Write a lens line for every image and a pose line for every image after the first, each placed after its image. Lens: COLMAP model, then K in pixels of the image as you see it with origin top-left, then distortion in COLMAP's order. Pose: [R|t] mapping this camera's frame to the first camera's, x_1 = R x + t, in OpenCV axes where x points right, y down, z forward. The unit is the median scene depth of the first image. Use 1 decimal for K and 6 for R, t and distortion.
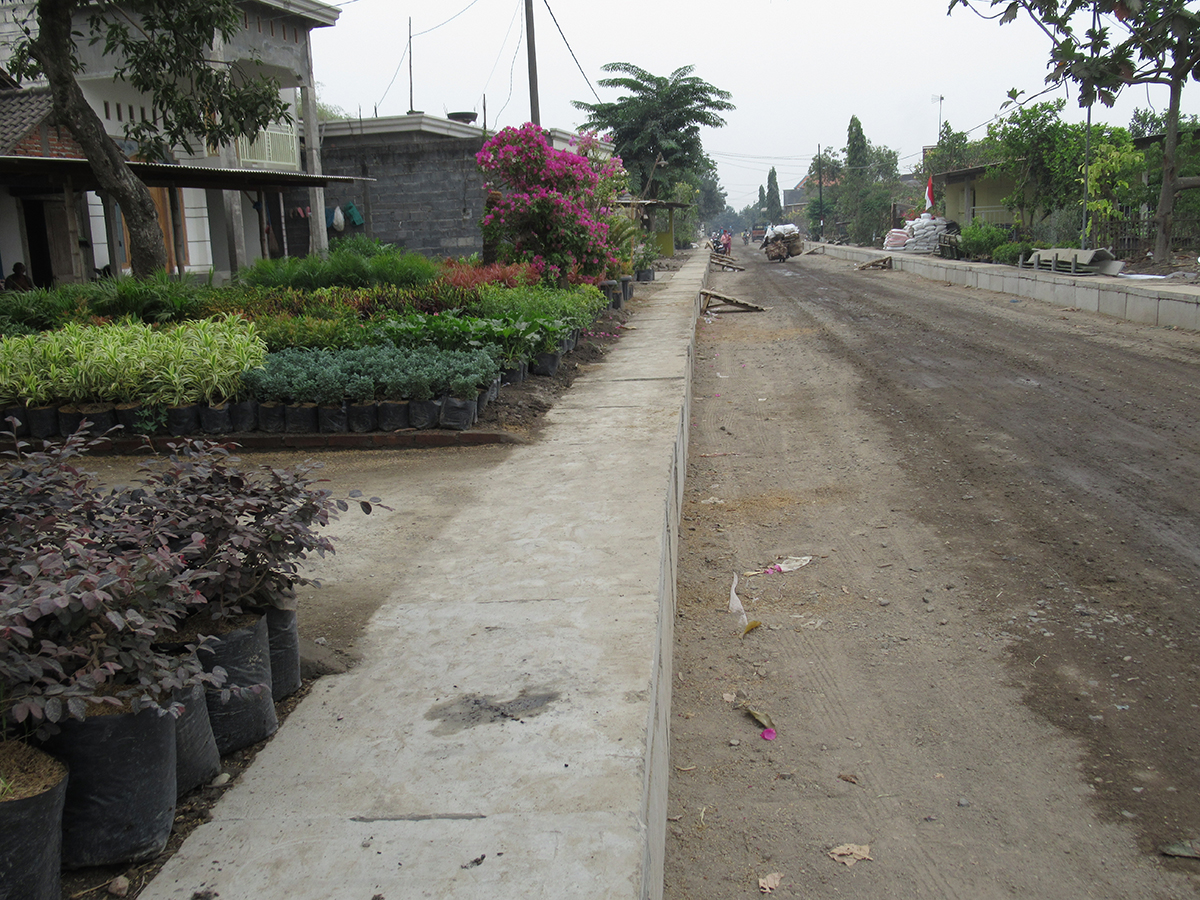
lens RADIAL K [[1163.9, 0, 578.2], [0, 1163.9, 430.6], [0, 0, 1]] dist [-0.007651, 0.000000]
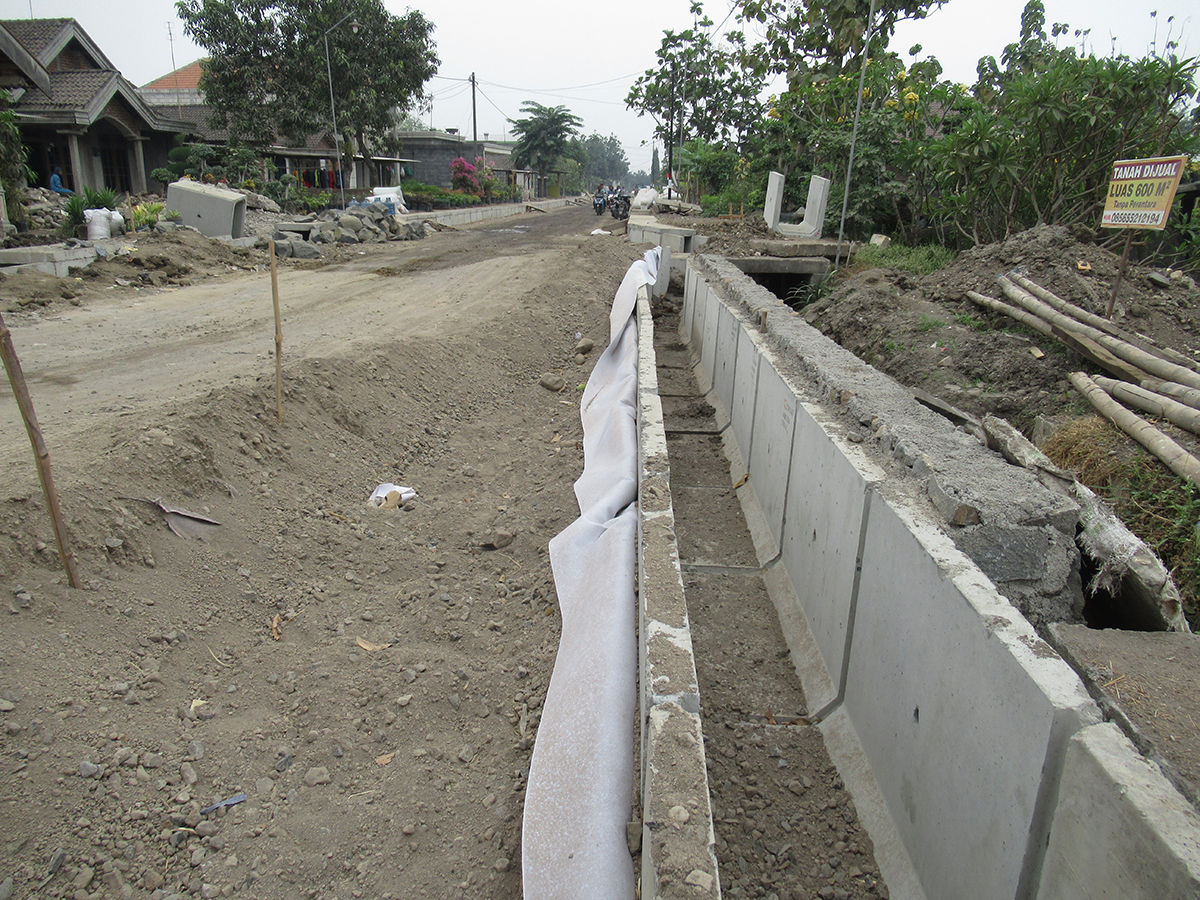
lens RADIAL K [[869.6, 0, 595.7], [0, 869.6, 450.7], [0, 0, 1]] dist [-0.015288, 0.007026]
pose [[0.996940, 0.039686, 0.067342, 0.148300], [-0.047986, 0.990808, 0.126478, 0.209363], [-0.061703, -0.129322, 0.989681, -1.272987]]
